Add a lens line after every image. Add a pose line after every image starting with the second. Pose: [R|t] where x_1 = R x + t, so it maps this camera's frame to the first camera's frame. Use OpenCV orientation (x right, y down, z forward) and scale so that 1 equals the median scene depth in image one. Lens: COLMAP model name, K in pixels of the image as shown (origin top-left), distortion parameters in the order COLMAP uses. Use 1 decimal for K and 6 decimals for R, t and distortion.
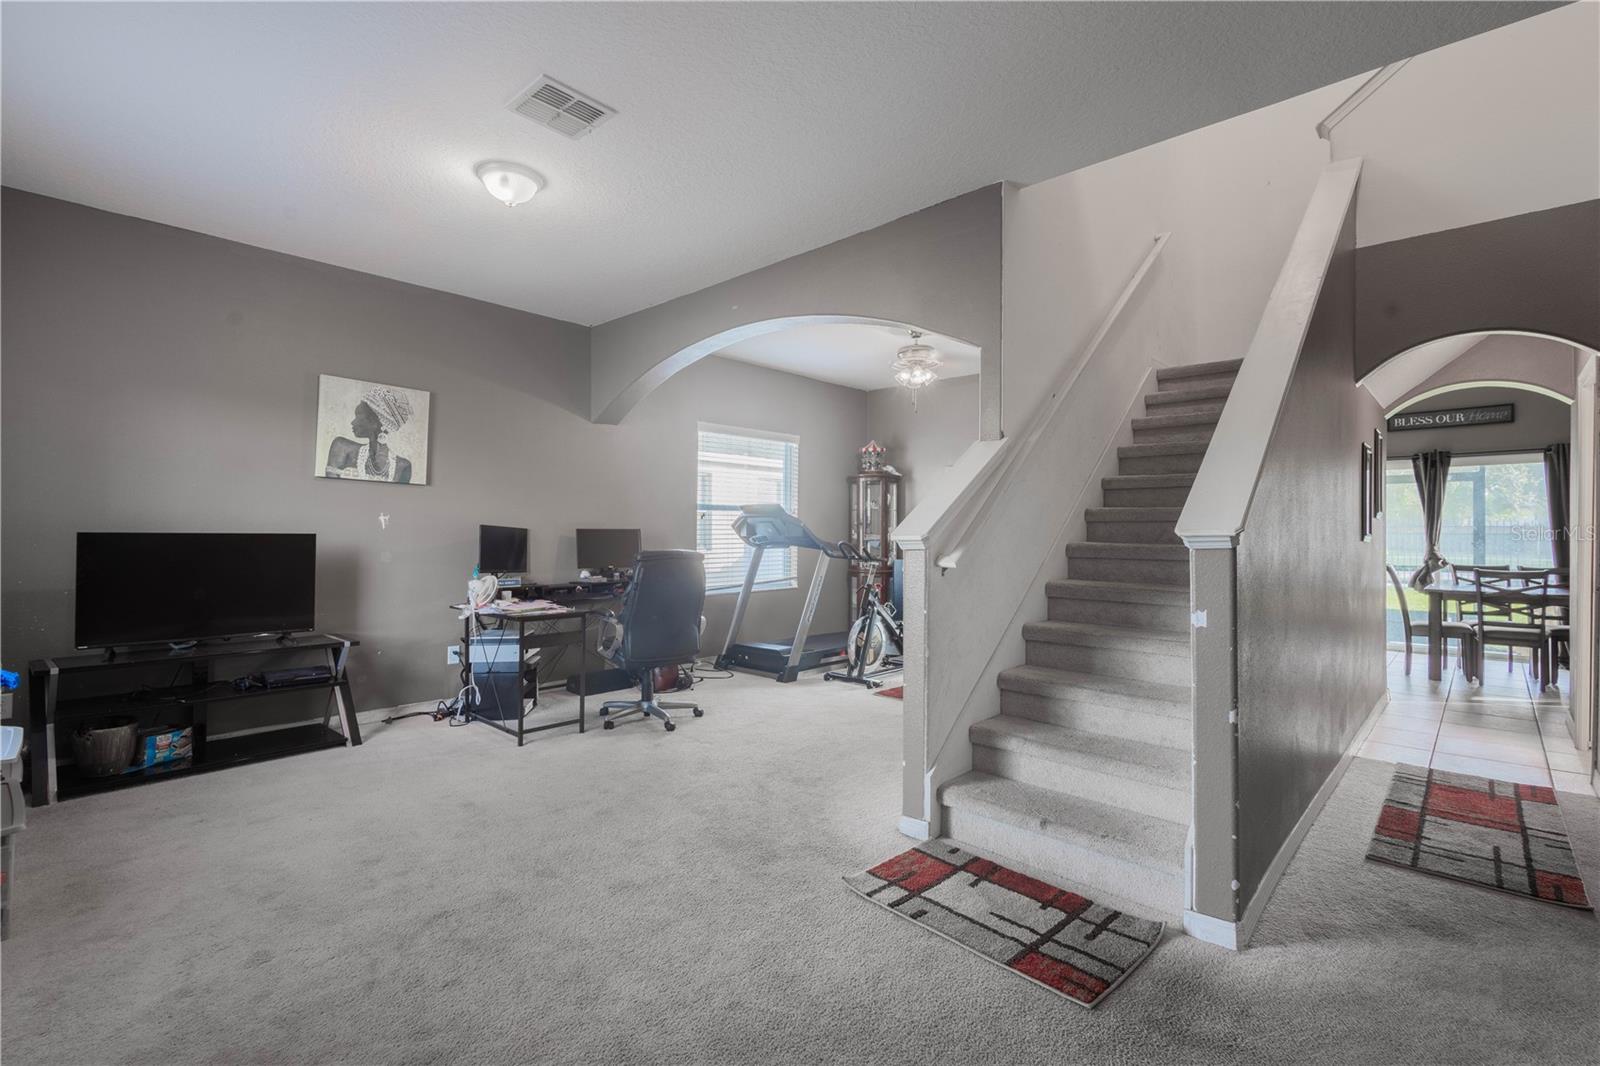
lens RADIAL K [[714.6, 0, 799.3], [0, 714.6, 532.8], [0, 0, 1]] dist [0.007183, -0.001093]
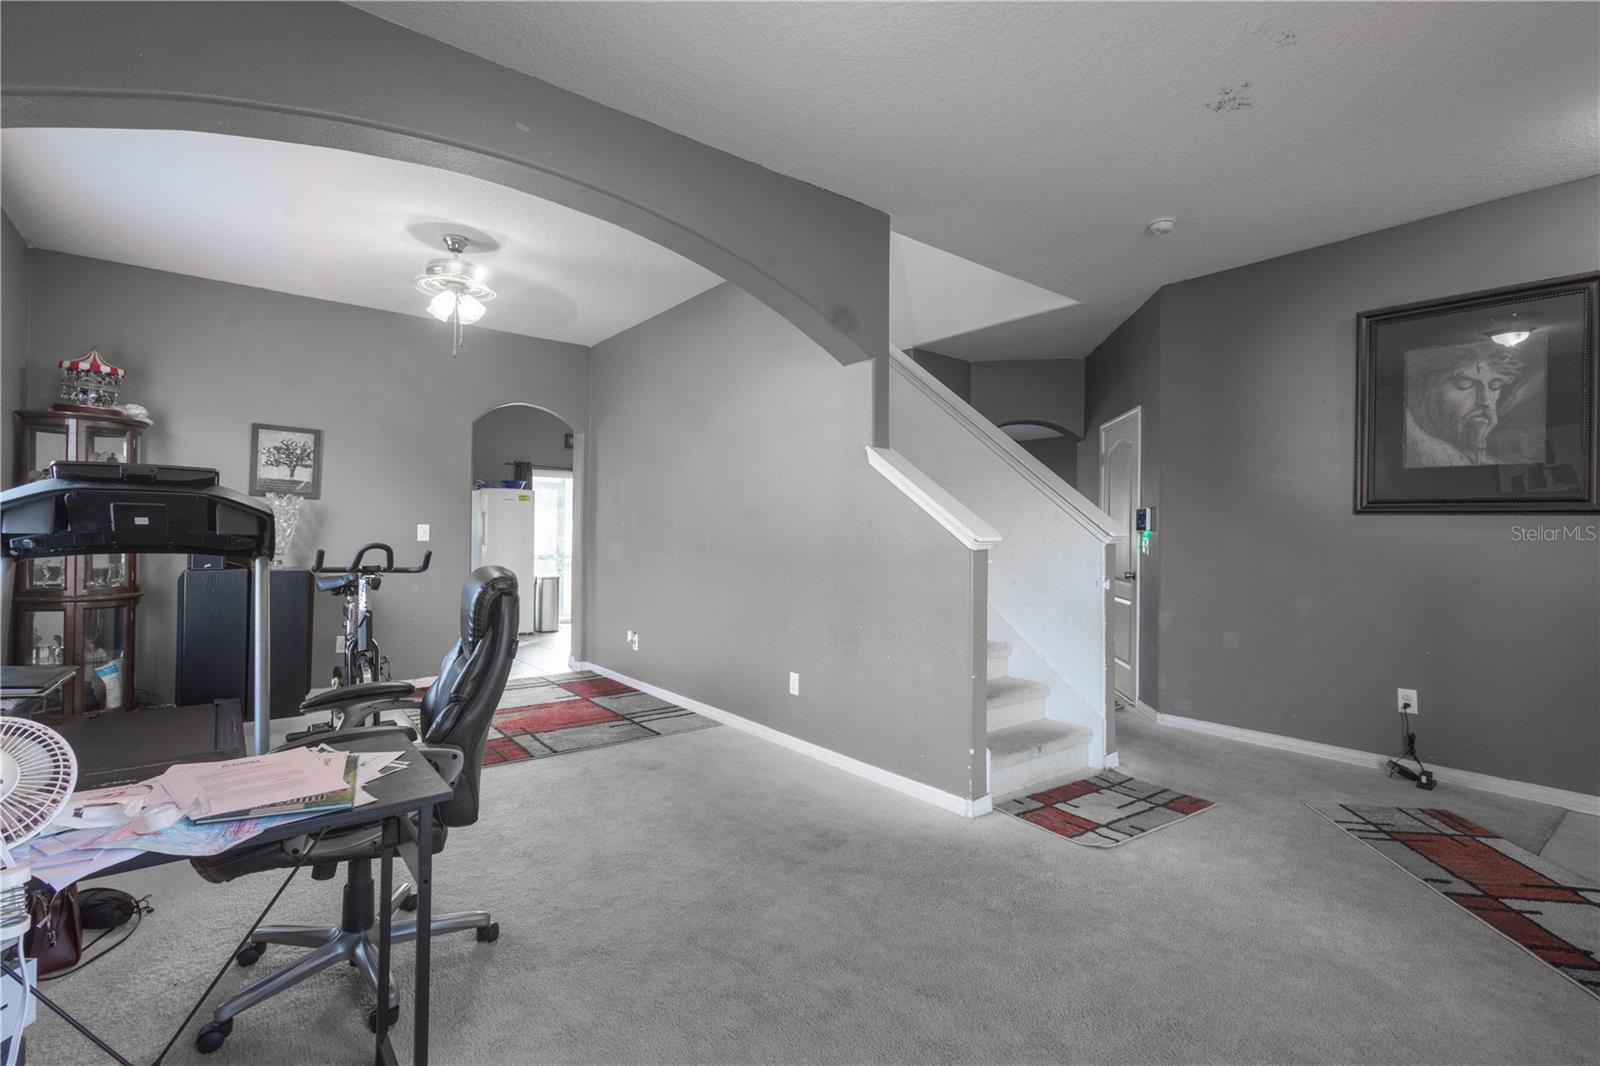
lens RADIAL K [[714.6, 0, 797.3], [0, 714.6, 529.1], [0, 0, 1]] dist [0.007183, -0.001093]
pose [[0.157469, 0.002439, 0.987521, -1.087660], [-0.014090, 0.999901, -0.000223, -0.009012], [-0.987423, -0.013879, 0.157488, 1.247451]]
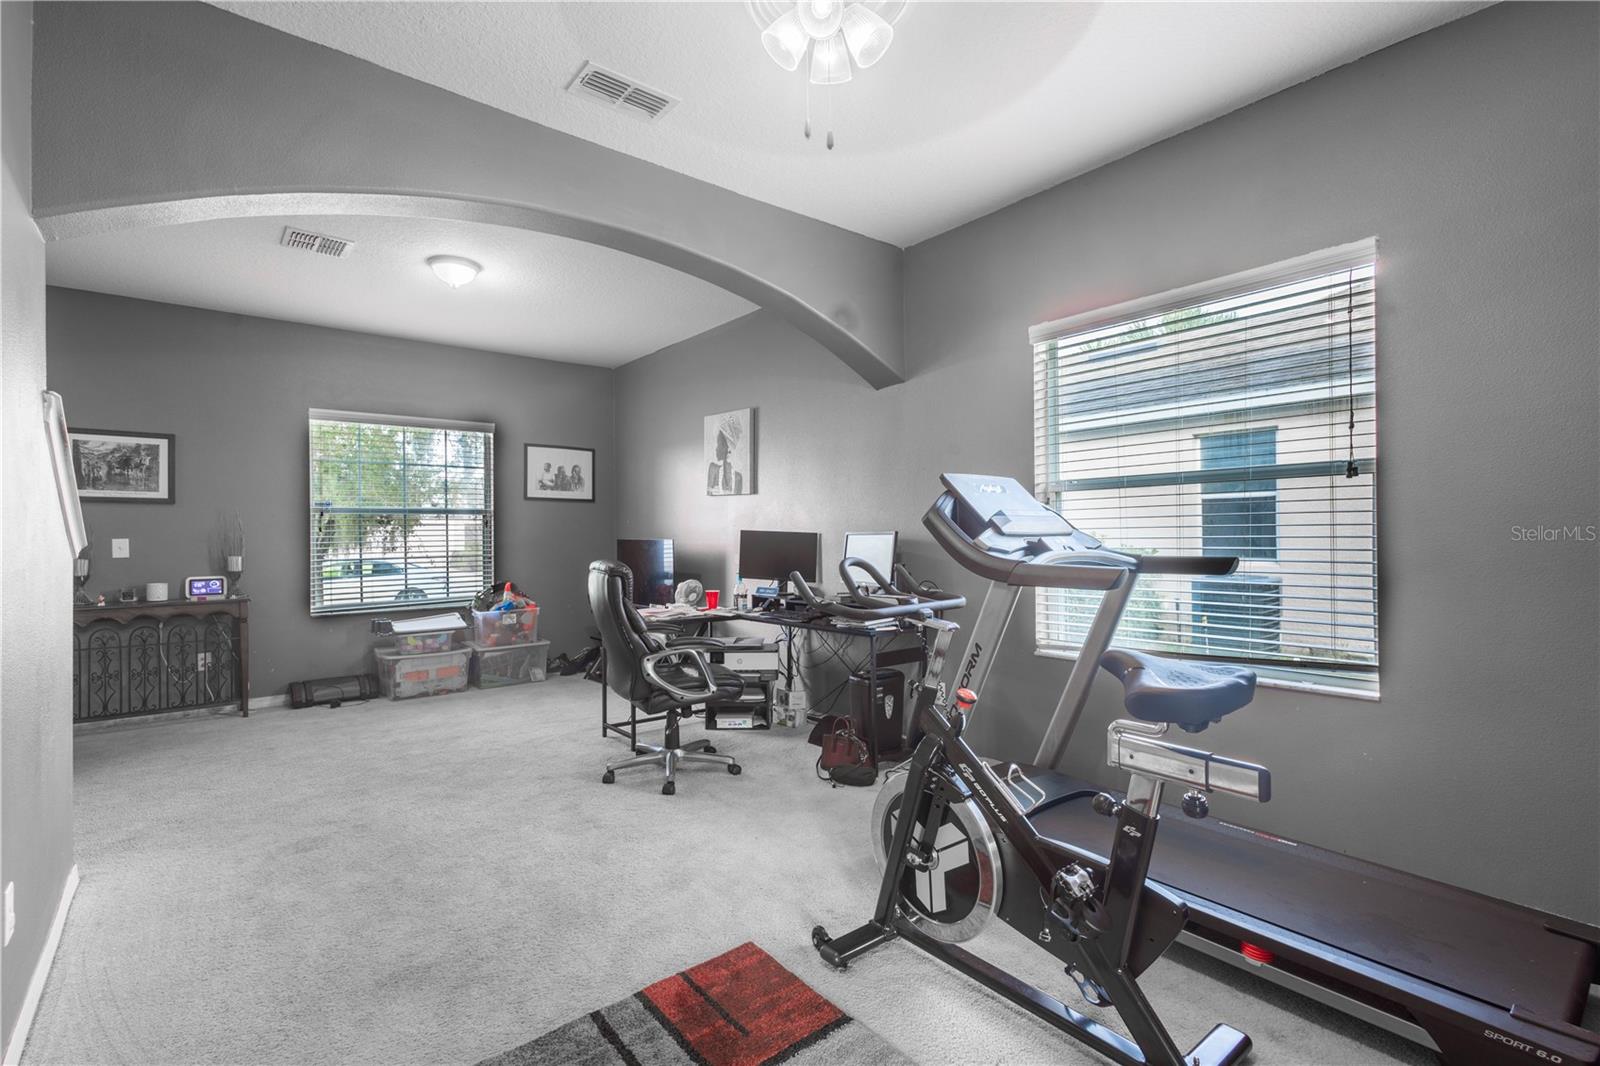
lens RADIAL K [[714.6, 0, 799.8], [0, 714.6, 536.5], [0, 0, 1]] dist [0.007183, -0.001093]
pose [[-0.114789, -0.008074, -0.993357, 1.032482], [0.002130, 0.999963, -0.008374, 0.012502], [0.993388, -0.003077, -0.114767, 2.267093]]
